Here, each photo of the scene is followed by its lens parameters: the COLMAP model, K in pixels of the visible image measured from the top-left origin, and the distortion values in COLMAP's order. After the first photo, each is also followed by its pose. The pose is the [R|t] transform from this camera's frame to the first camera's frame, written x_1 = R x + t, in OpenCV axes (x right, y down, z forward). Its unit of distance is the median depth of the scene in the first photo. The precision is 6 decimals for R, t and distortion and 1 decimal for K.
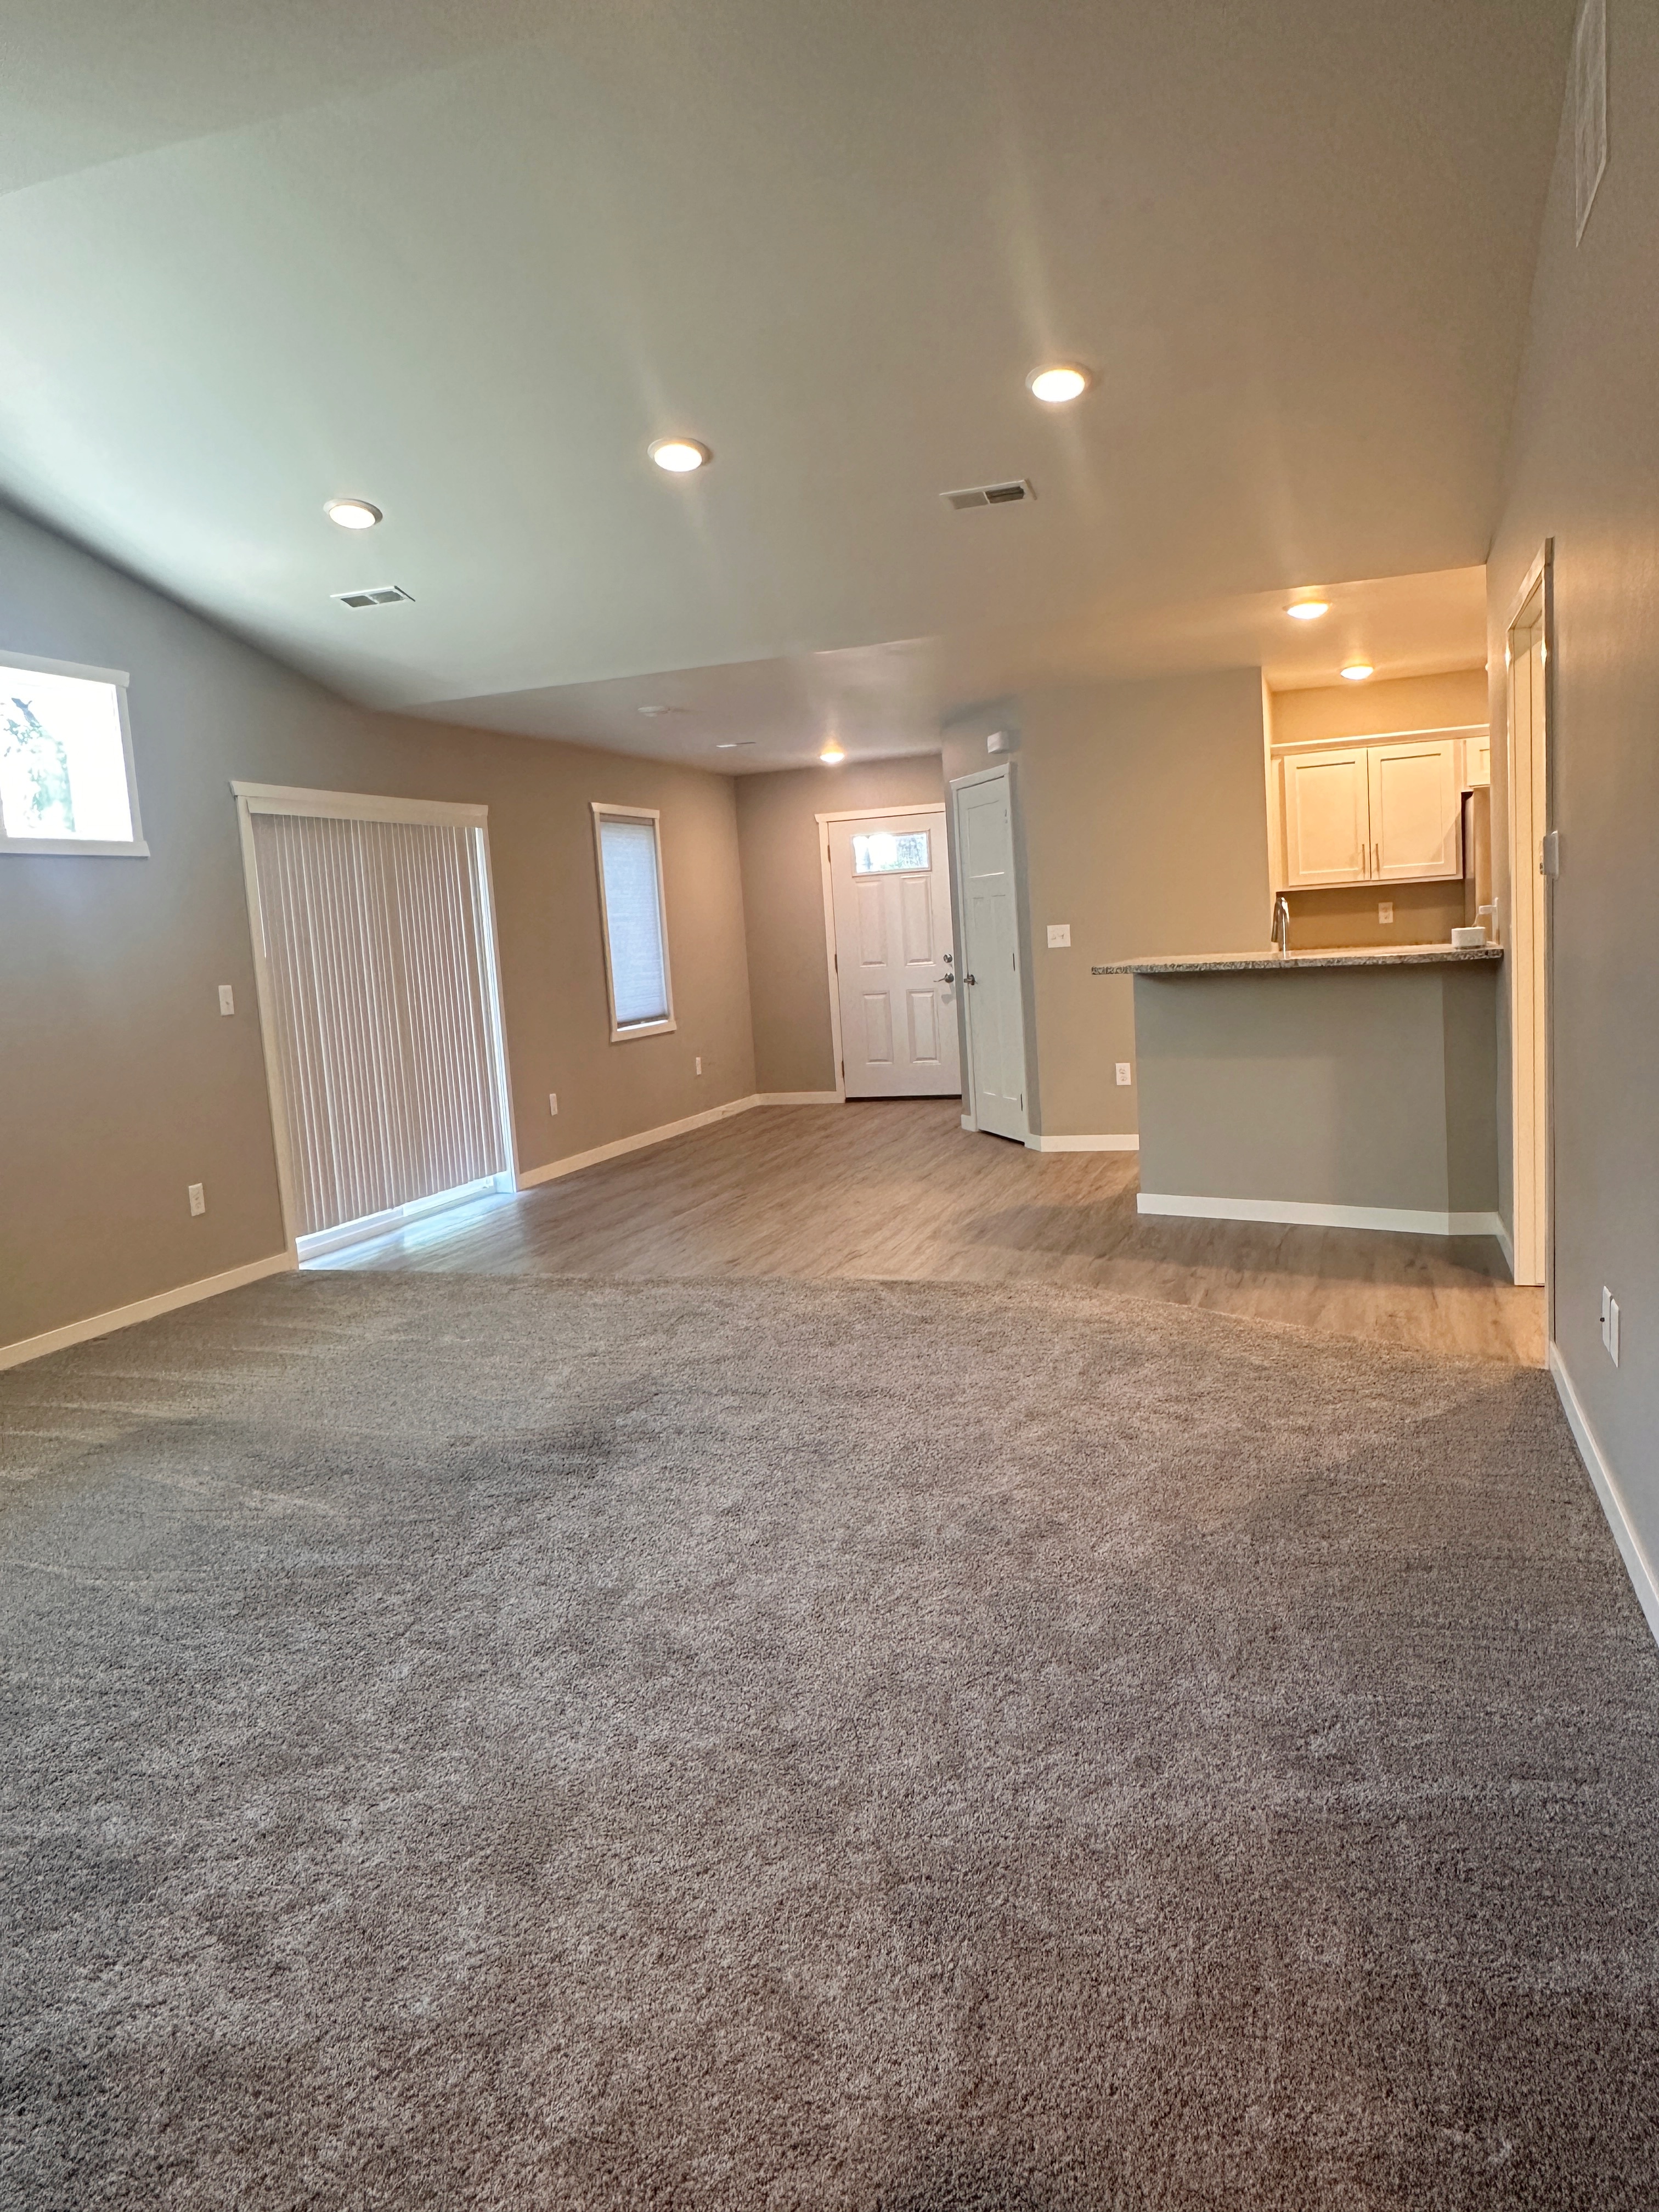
lens RADIAL K [[1523.1, 0, 813.2], [0, 1523.1, 1116.1], [0, 0, 1]] dist [-0.000981, -0.001374]
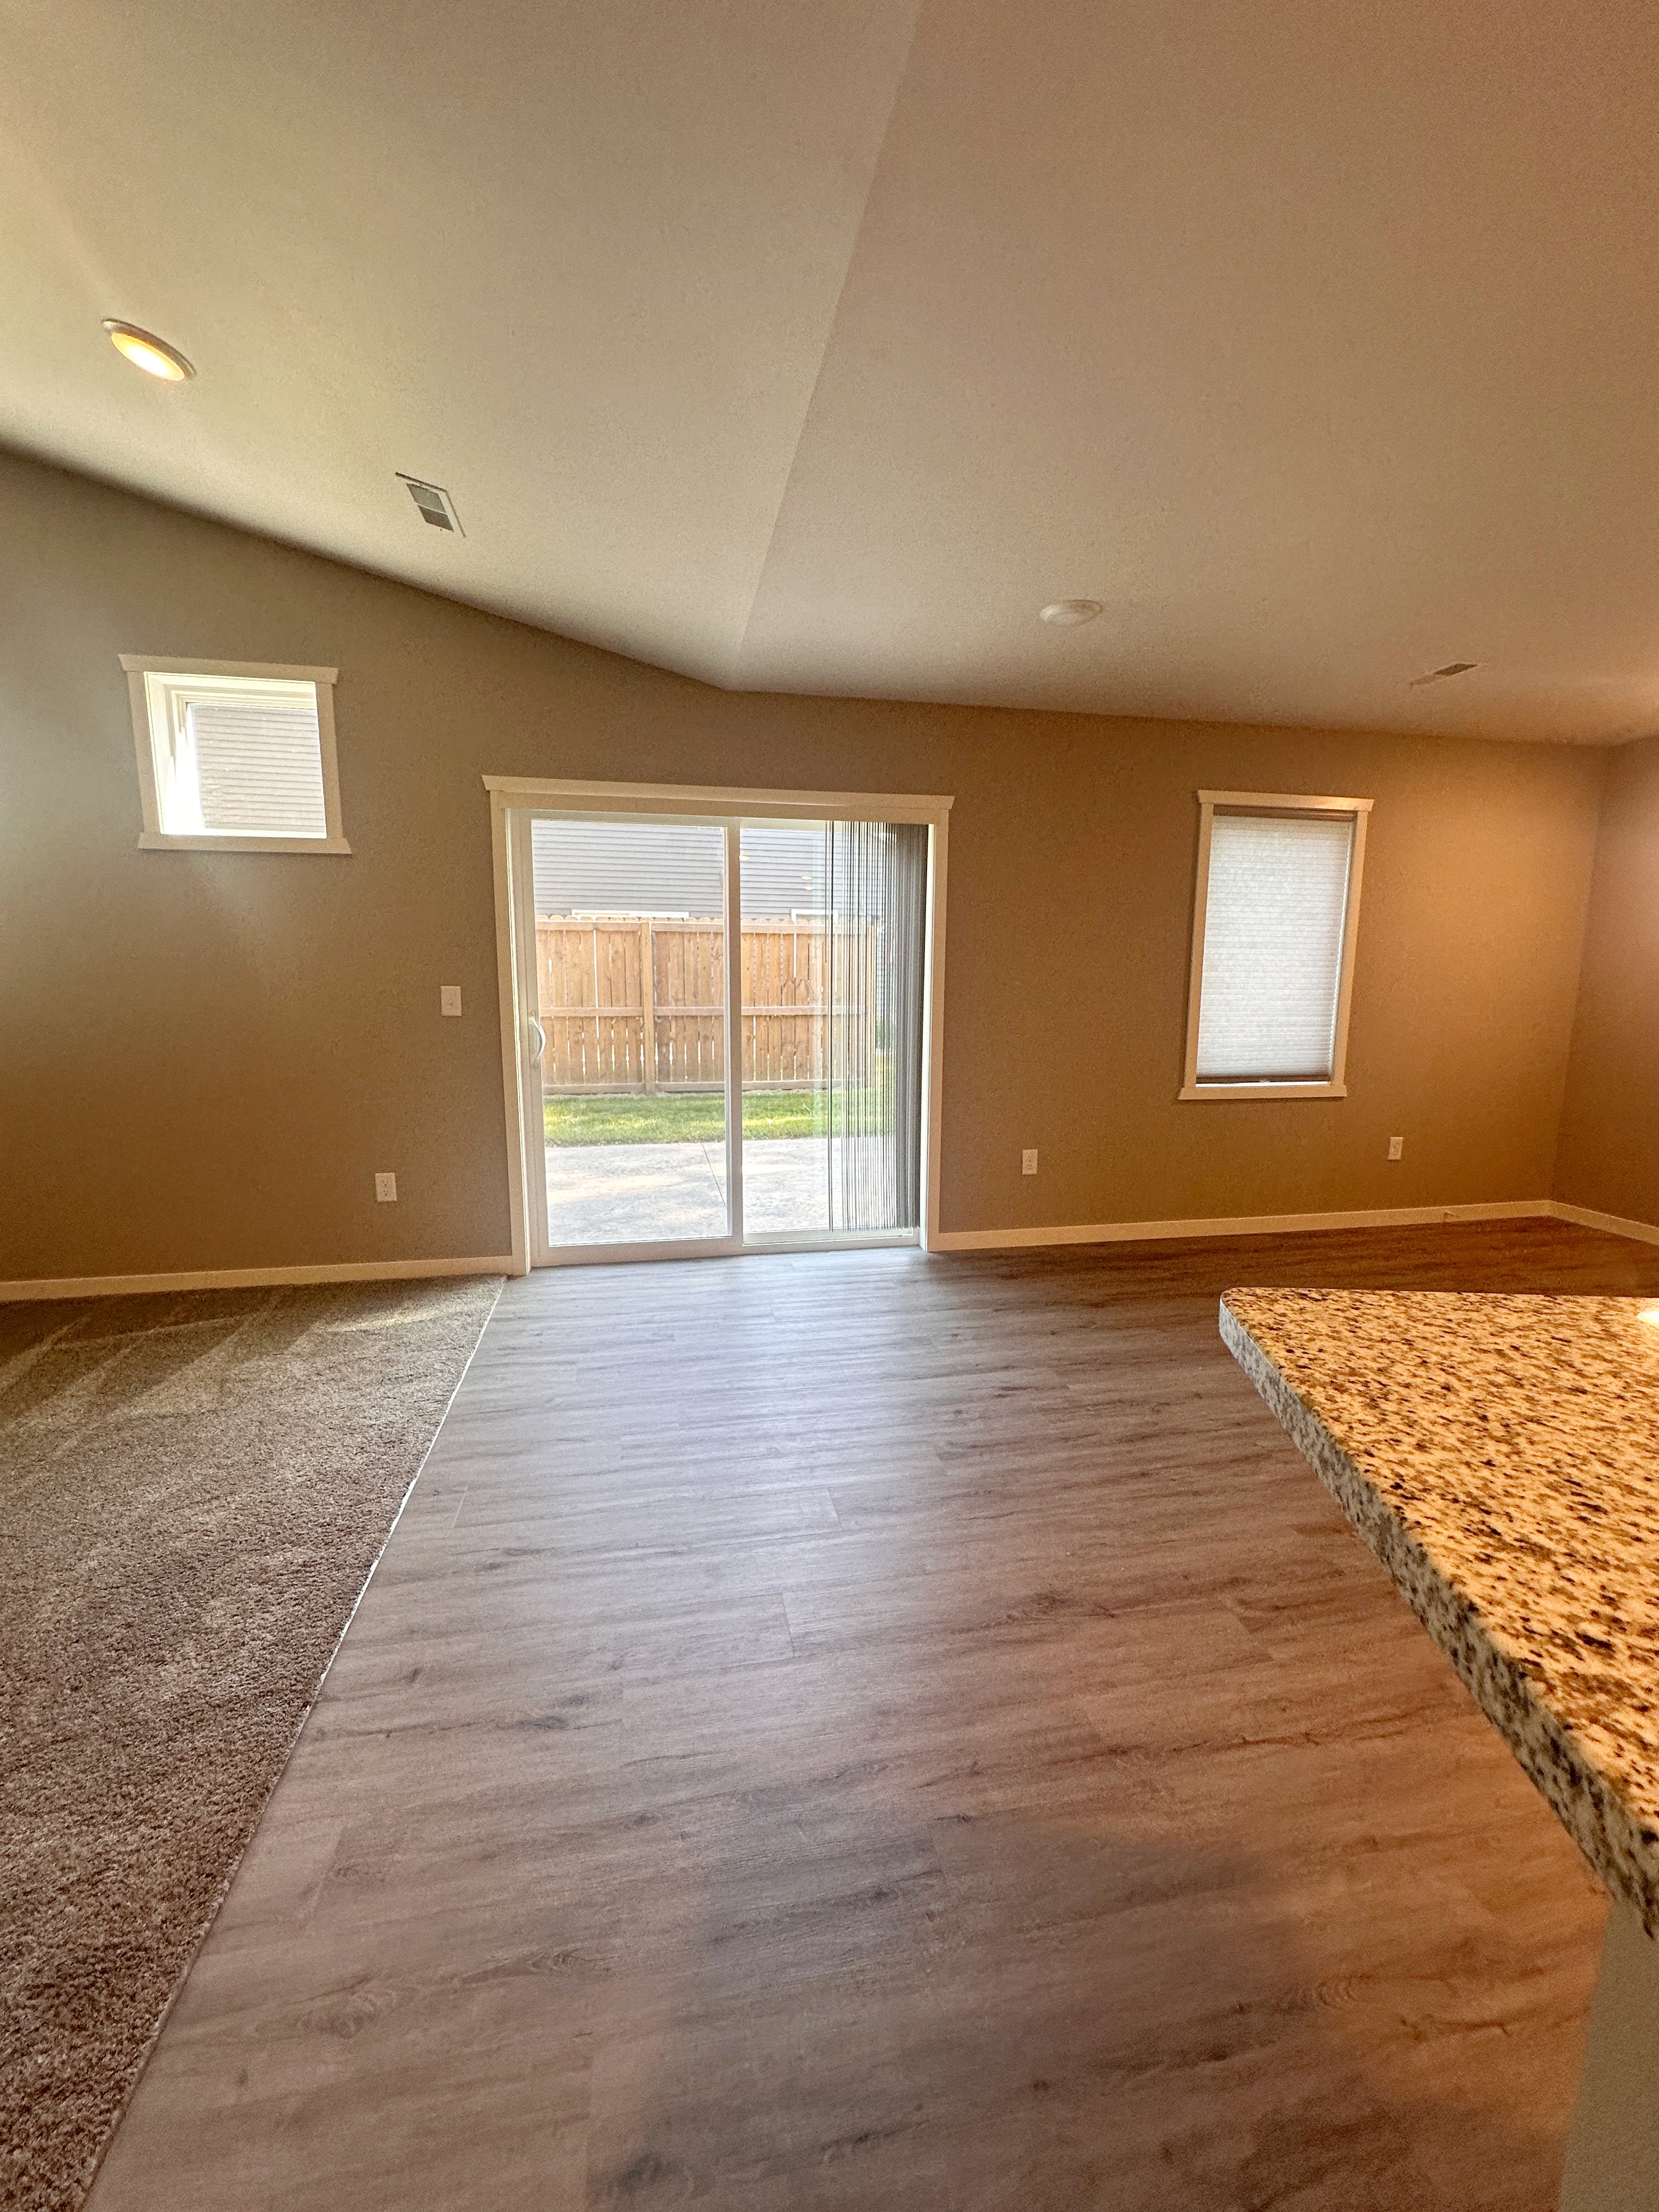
lens RADIAL K [[886.0, 0, 826.2], [0, 886.0, 1106.5], [0, 0, 1]] dist [-0.002051, 0.000334]
pose [[0.511276, 0.199511, -0.835938, 0.163078], [-0.145150, 0.978754, 0.144820, -0.086371], [0.847070, 0.047293, 0.529373, 0.606321]]
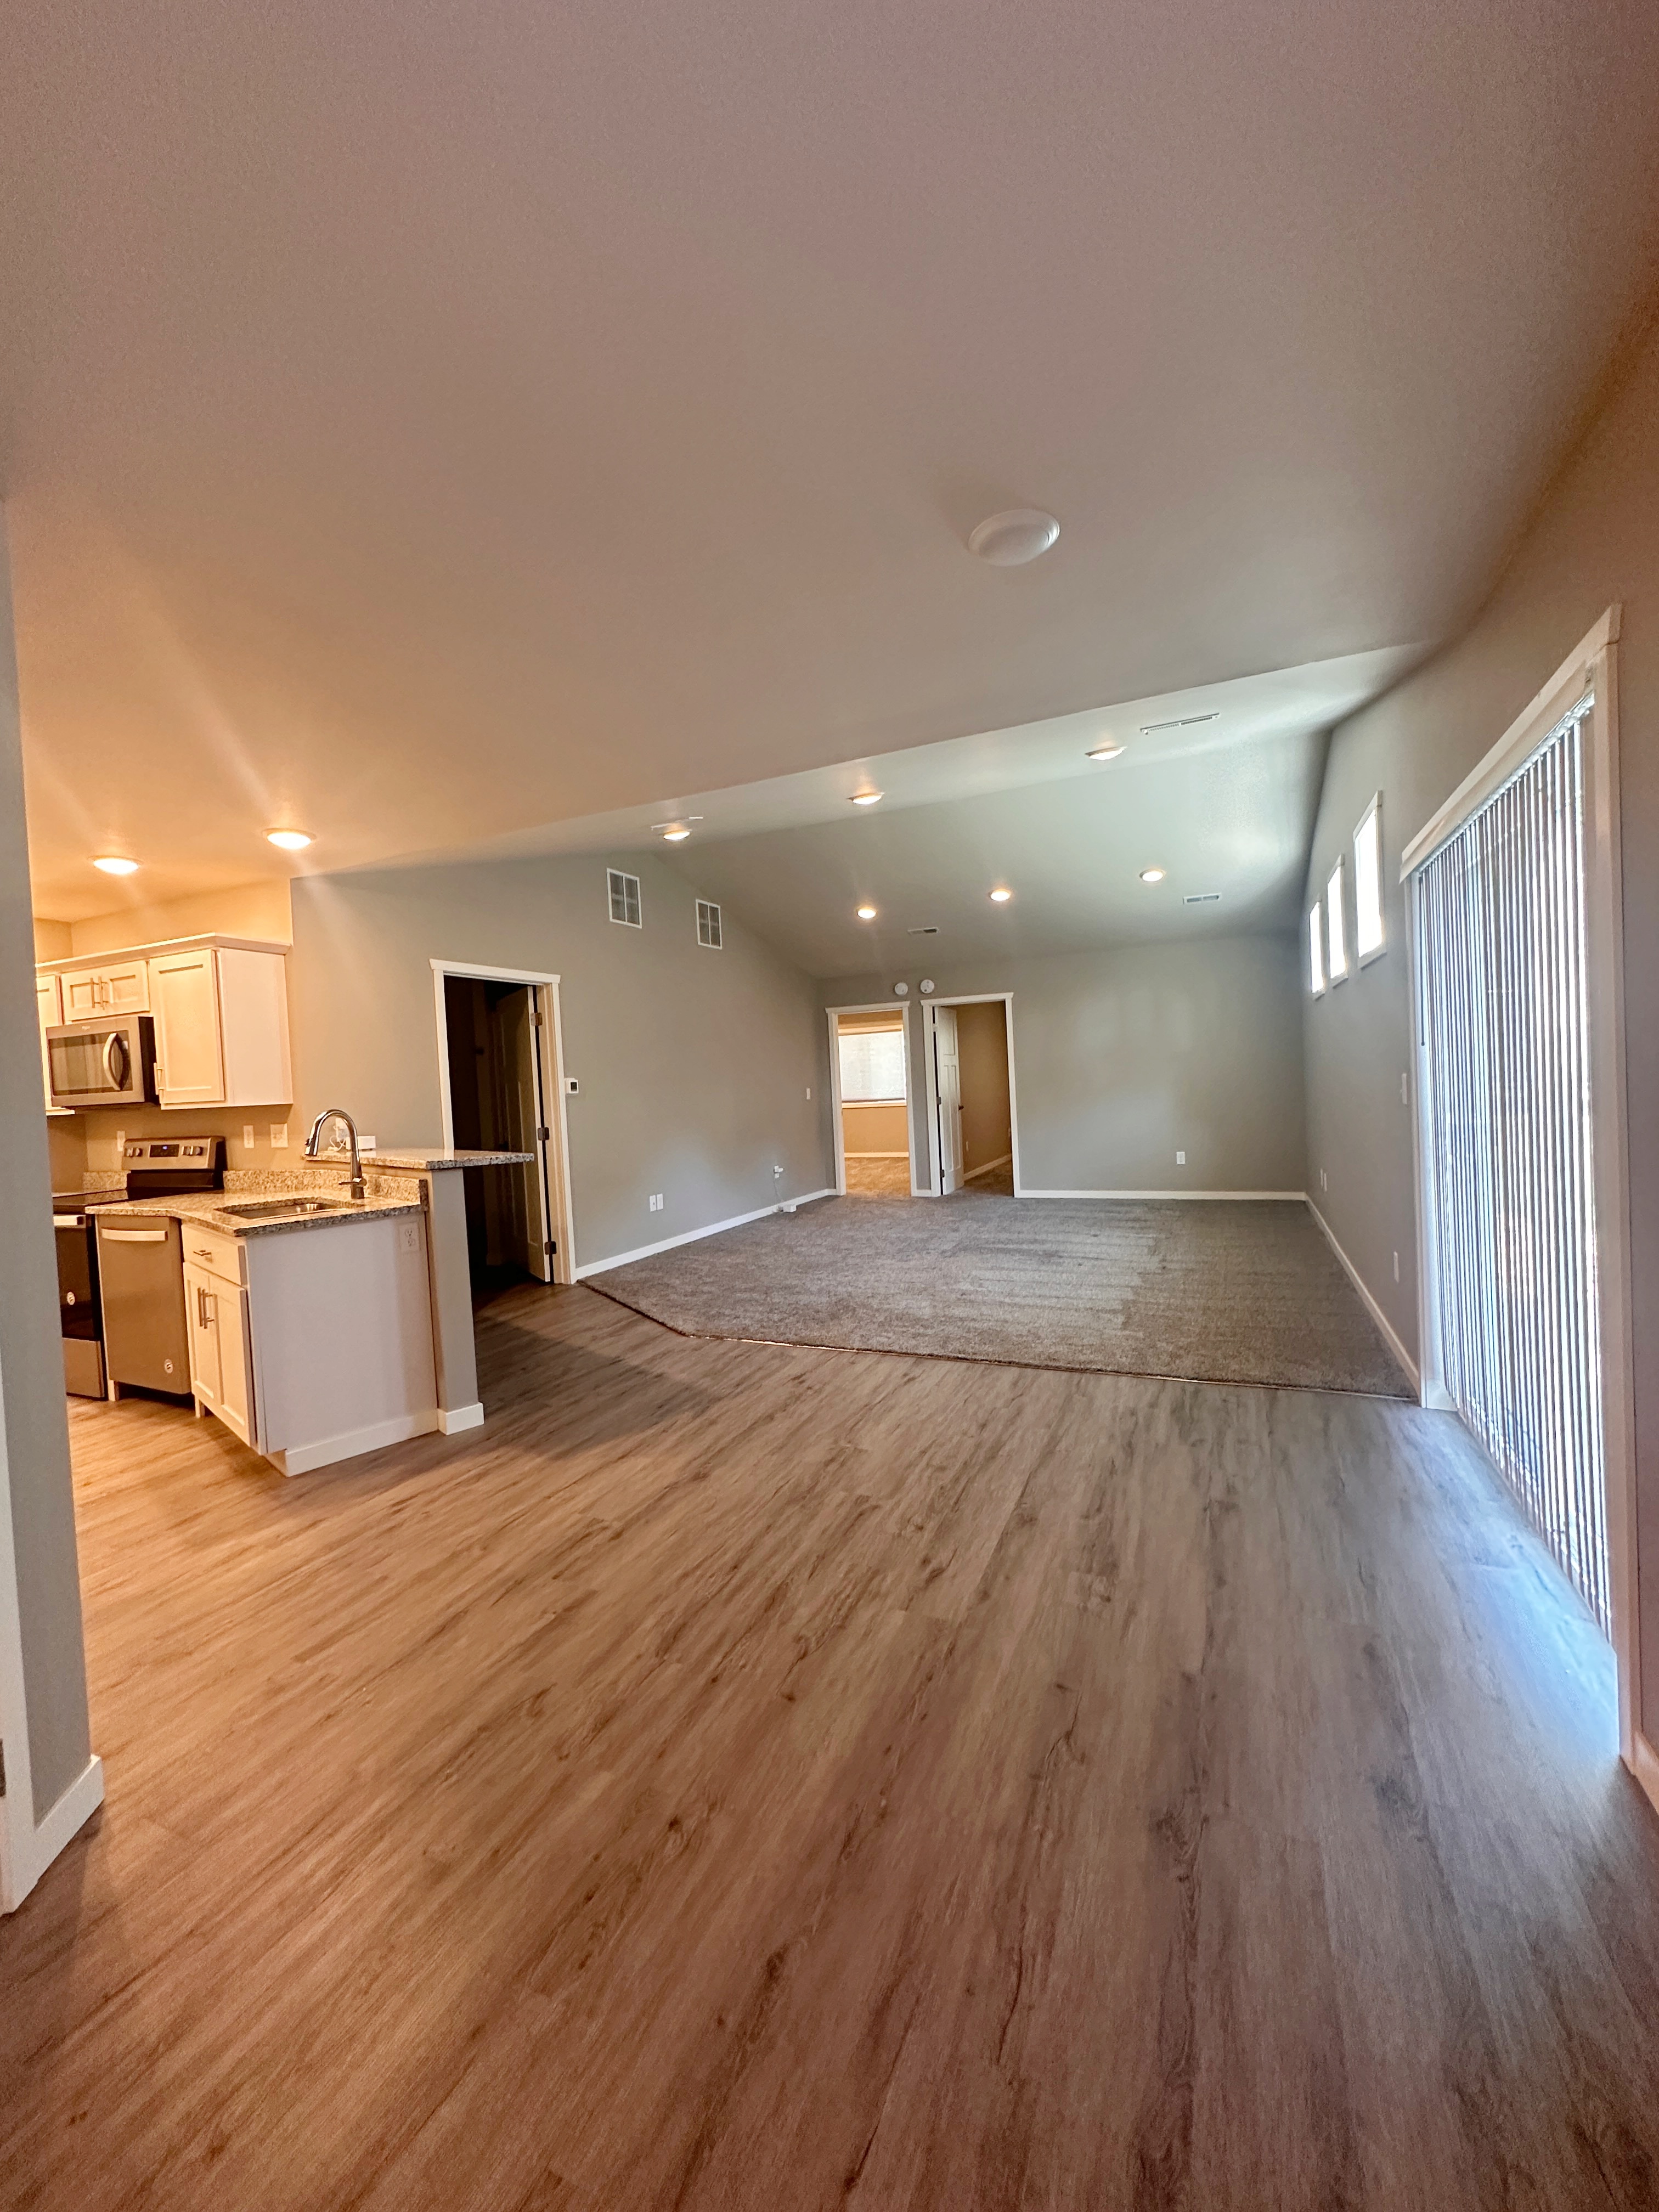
lens RADIAL K [[886.0, 0, 818.7], [0, 886.0, 1098.7], [0, 0, 1]] dist [-0.002051, 0.000334]
pose [[-0.989442, 0.114504, 0.088847, -0.046198], [0.125879, 0.982780, 0.135268, -0.129479], [-0.071828, 0.145023, -0.986818, 1.062447]]
